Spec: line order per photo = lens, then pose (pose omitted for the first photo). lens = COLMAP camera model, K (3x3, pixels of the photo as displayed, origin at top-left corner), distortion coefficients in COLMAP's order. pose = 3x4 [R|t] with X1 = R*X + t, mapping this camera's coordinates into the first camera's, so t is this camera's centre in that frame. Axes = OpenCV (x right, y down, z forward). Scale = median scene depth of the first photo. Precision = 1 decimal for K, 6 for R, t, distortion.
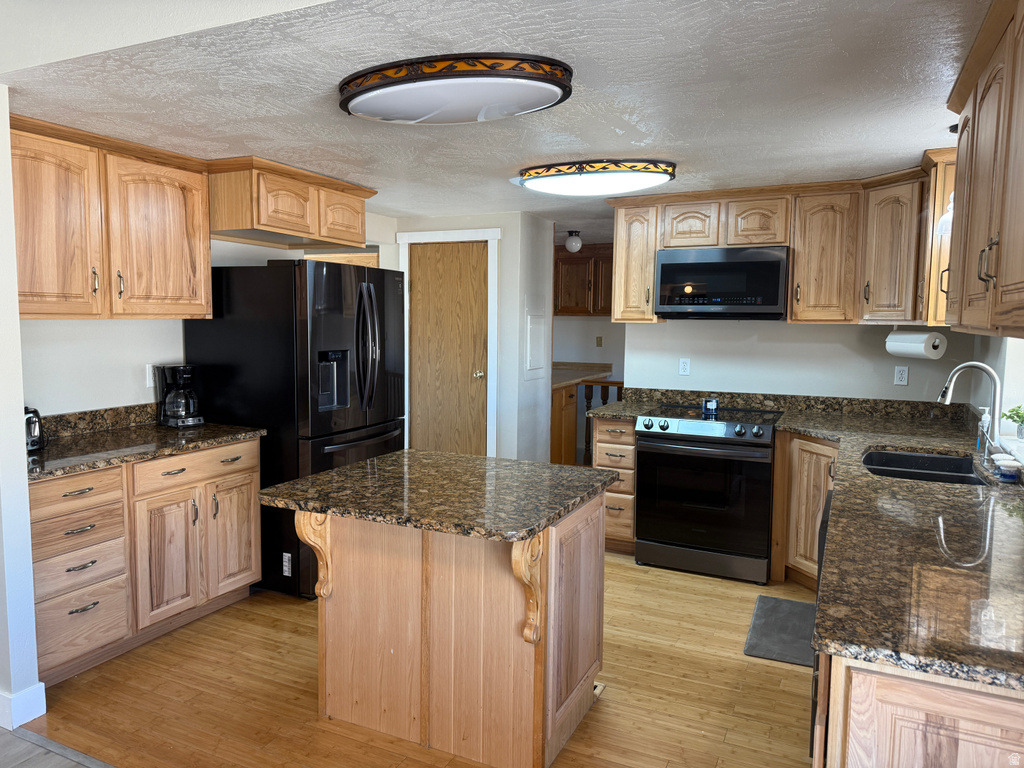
lens RADIAL K [[717.0, 0, 511.3], [0, 717.0, 383.9], [0, 0, 1]] dist [0.082726, -0.104396]
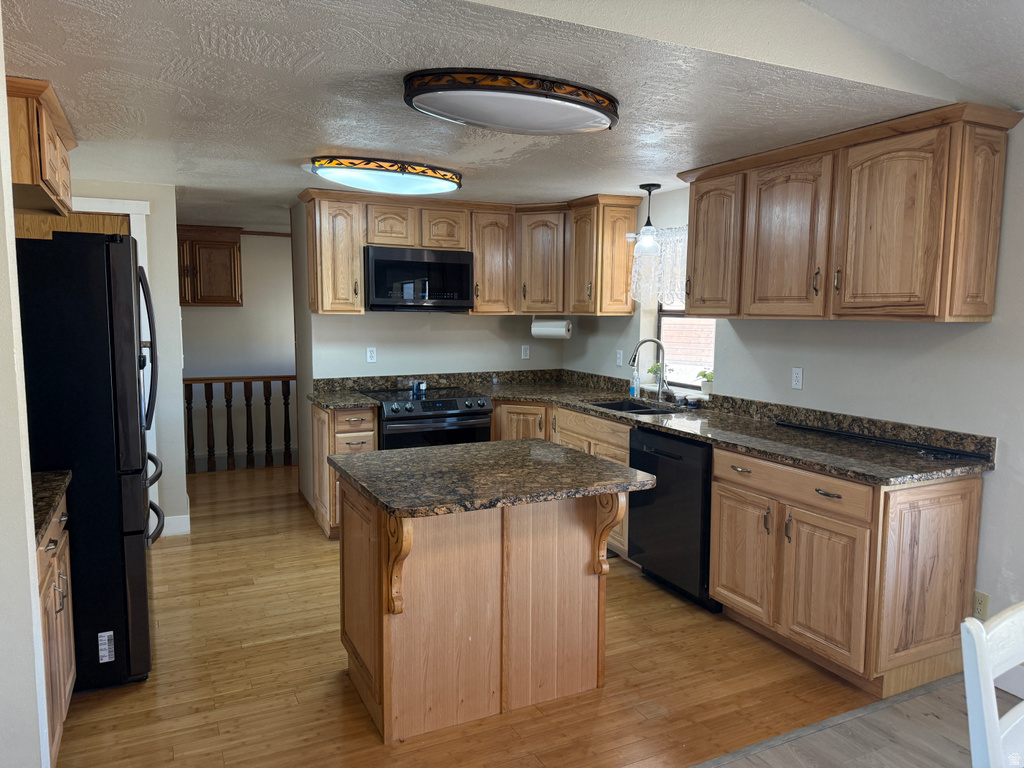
lens RADIAL K [[717.0, 0, 511.3], [0, 717.0, 383.9], [0, 0, 1]] dist [0.082726, -0.104396]
pose [[0.618266, -0.084143, 0.781452, -0.798097], [0.072491, 0.996120, 0.049904, -0.031757], [-0.782618, 0.025794, 0.621967, 0.277837]]
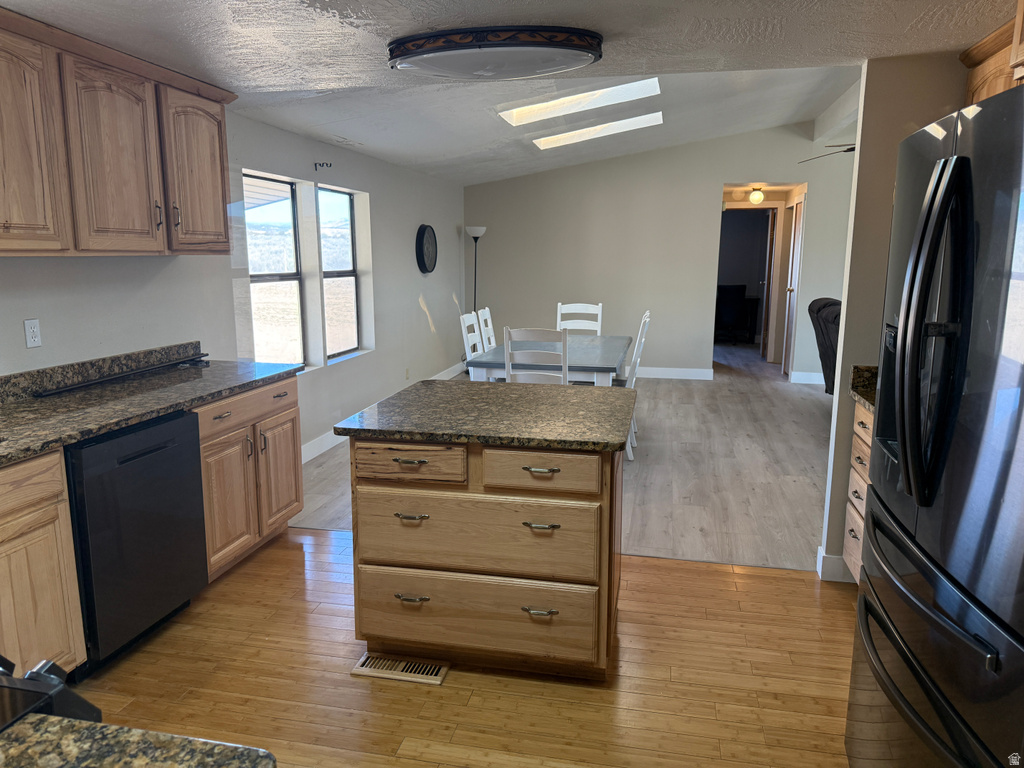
lens RADIAL K [[717.0, 0, 511.3], [0, 717.0, 383.9], [0, 0, 1]] dist [0.082726, -0.104396]
pose [[-0.972247, 0.030627, -0.231943, 0.127058], [-0.033461, 0.962999, 0.267420, -0.164269], [0.231551, 0.267759, -0.935248, 1.799308]]
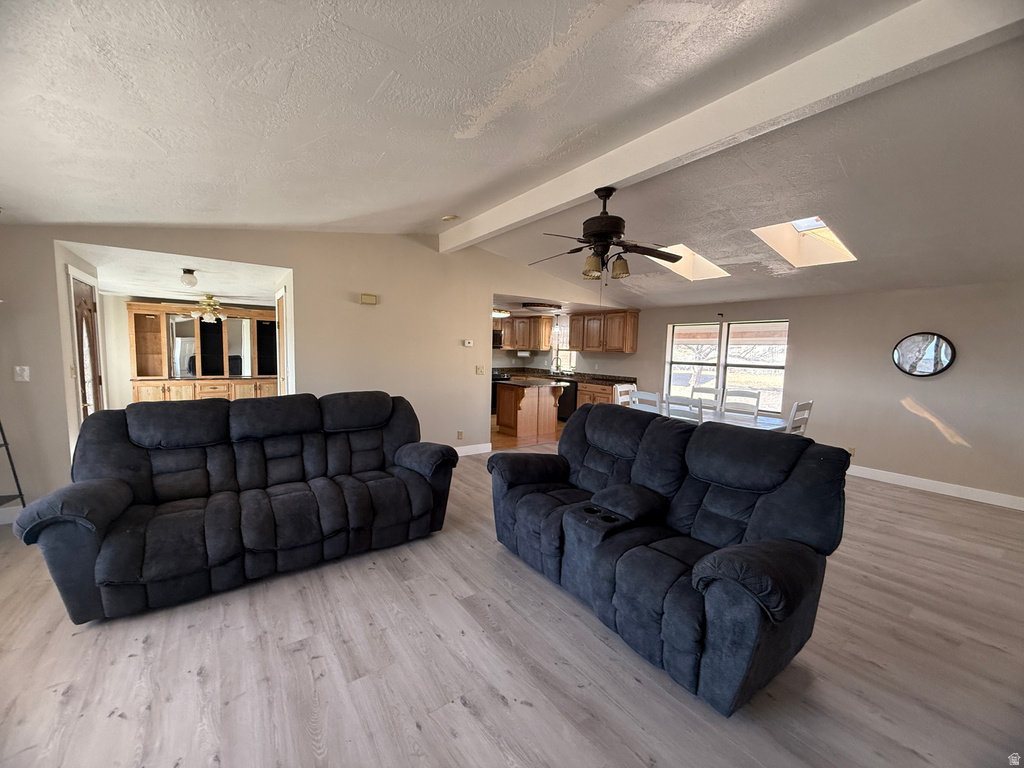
lens RADIAL K [[405.6, 0, 510.0], [0, 405.6, 381.8], [0, 0, 1]] dist [0.000369, 0.000067]
pose [[0.474460, -0.068727, 0.877590, -2.305574], [0.062718, 0.997053, 0.044174, -0.000847], [-0.878040, 0.034082, 0.477372, -0.151291]]
